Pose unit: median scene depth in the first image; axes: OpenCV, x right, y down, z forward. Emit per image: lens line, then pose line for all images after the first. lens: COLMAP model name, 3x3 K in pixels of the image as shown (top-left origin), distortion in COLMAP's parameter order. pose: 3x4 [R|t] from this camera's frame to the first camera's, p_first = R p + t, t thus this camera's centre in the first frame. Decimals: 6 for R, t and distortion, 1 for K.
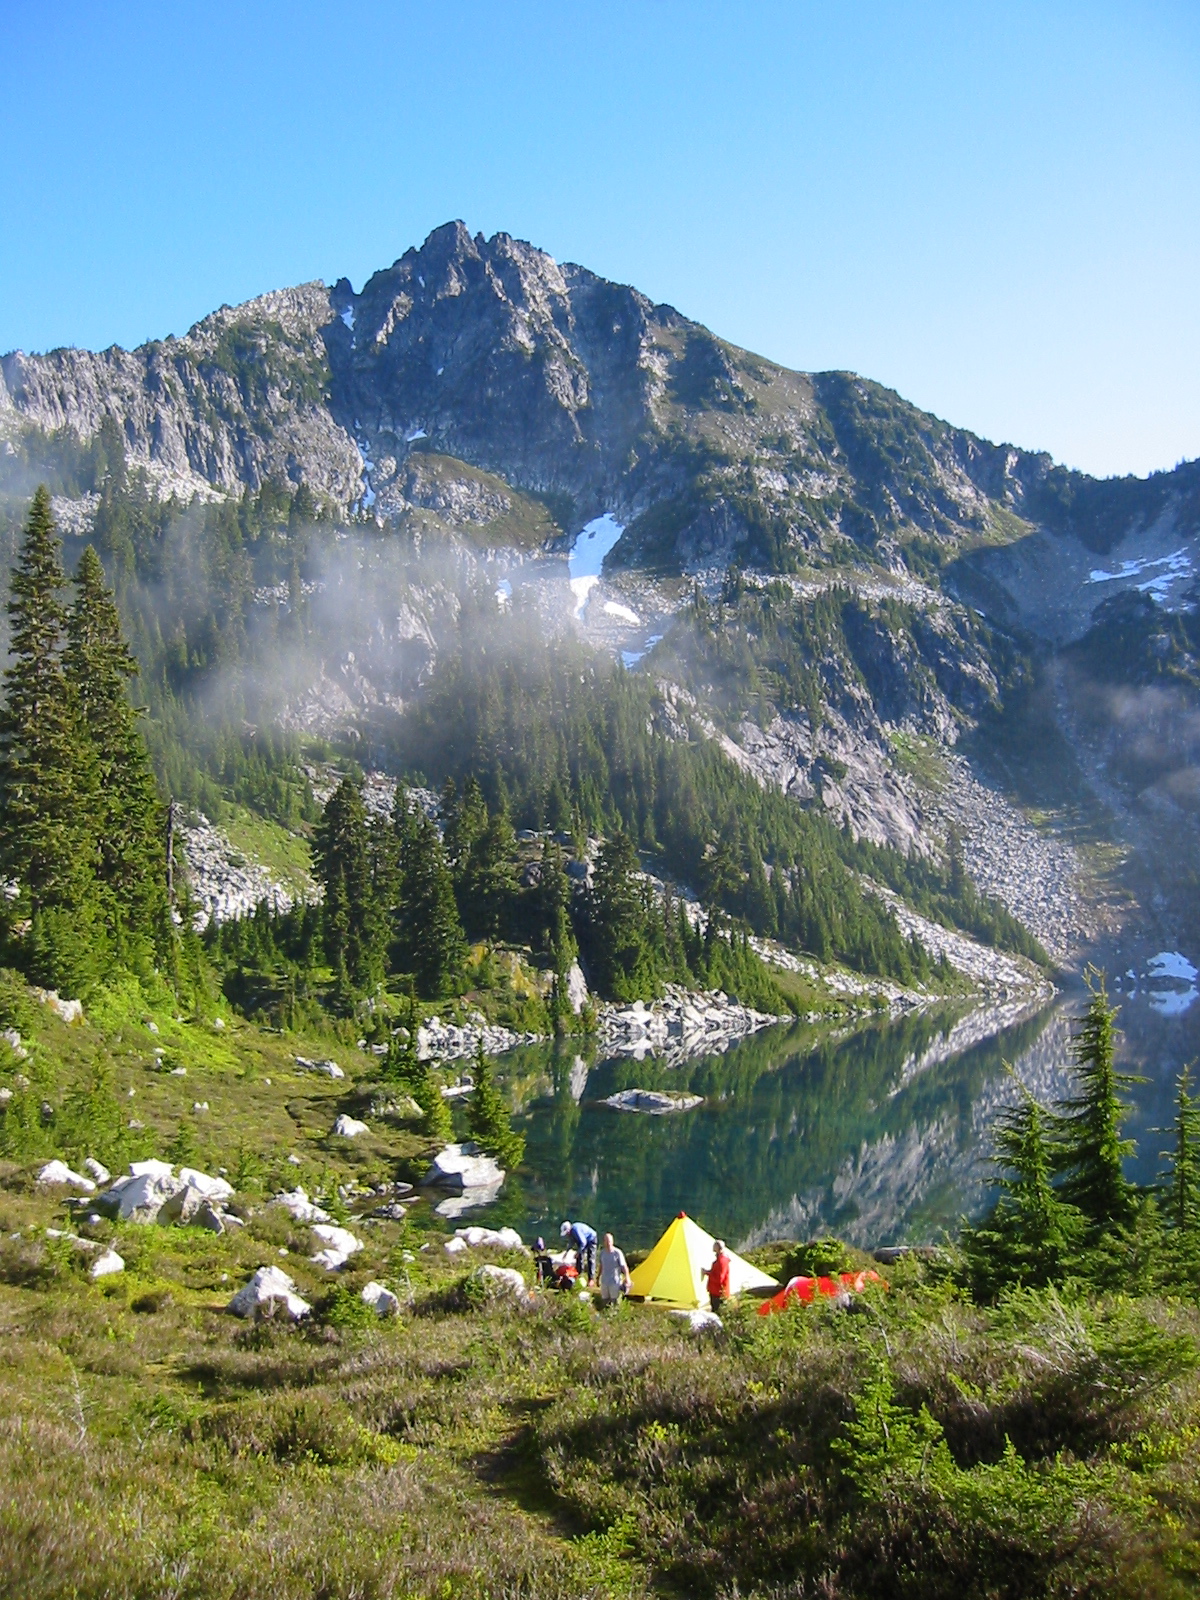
lens RADIAL K [[1626.0, 0, 596.7], [0, 1626.0, 796.6], [0, 0, 1]] dist [-0.094077, 0.000000]
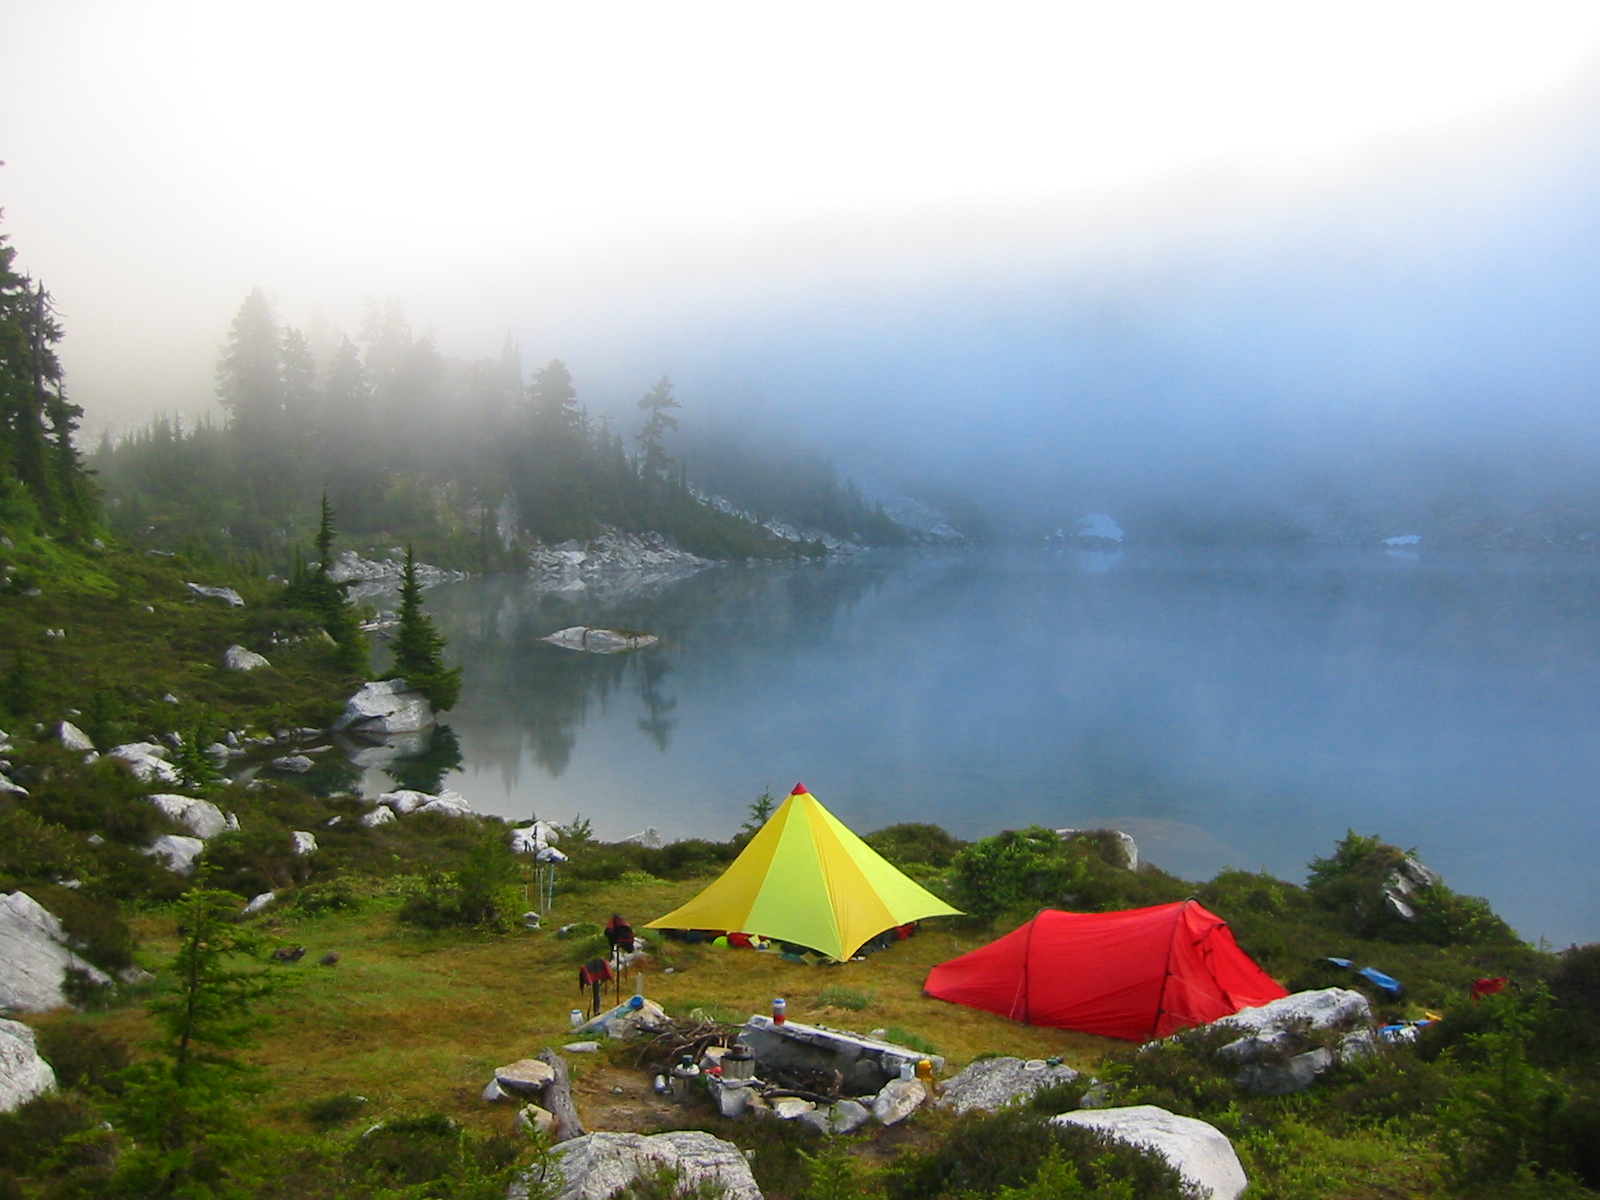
lens RADIAL K [[1626.0, 0, 793.8], [0, 1626.0, 606.0], [0, 0, 1]] dist [-0.094077, 0.000000]
pose [[0.985700, 0.017902, 0.167559, -0.011533], [-0.044125, 0.987067, 0.154114, 0.028368], [-0.162633, -0.159303, 0.973742, 0.119699]]
